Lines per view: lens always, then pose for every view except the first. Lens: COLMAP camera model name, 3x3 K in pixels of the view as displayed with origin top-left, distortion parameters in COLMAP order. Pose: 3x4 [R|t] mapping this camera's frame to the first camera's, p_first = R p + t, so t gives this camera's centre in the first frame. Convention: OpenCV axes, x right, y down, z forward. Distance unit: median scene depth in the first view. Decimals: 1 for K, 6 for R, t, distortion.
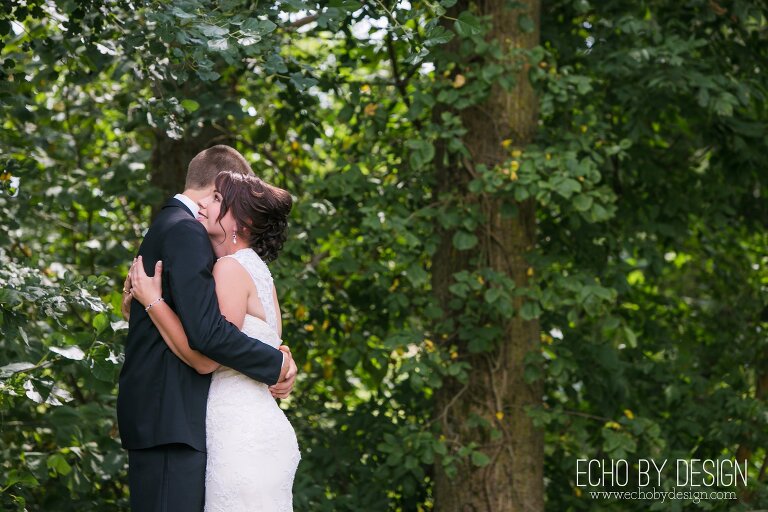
lens RADIAL K [[3097.0, 0, 384.0], [0, 3097.0, 256.0], [0, 0, 1]] dist [-0.187262, 1.615607]
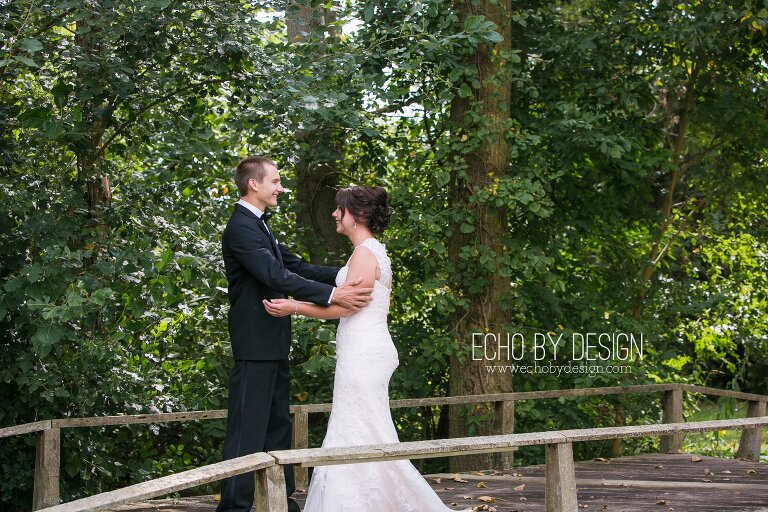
lens RADIAL K [[1513.9, 0, 384.0], [0, 1513.9, 256.0], [0, 0, 1]] dist [-0.026671, -0.379347]
pose [[0.999471, 0.001996, -0.032474, 0.006783], [-0.001767, 0.999973, 0.007070, 0.004012], [0.032488, -0.007009, 0.999448, 0.138599]]
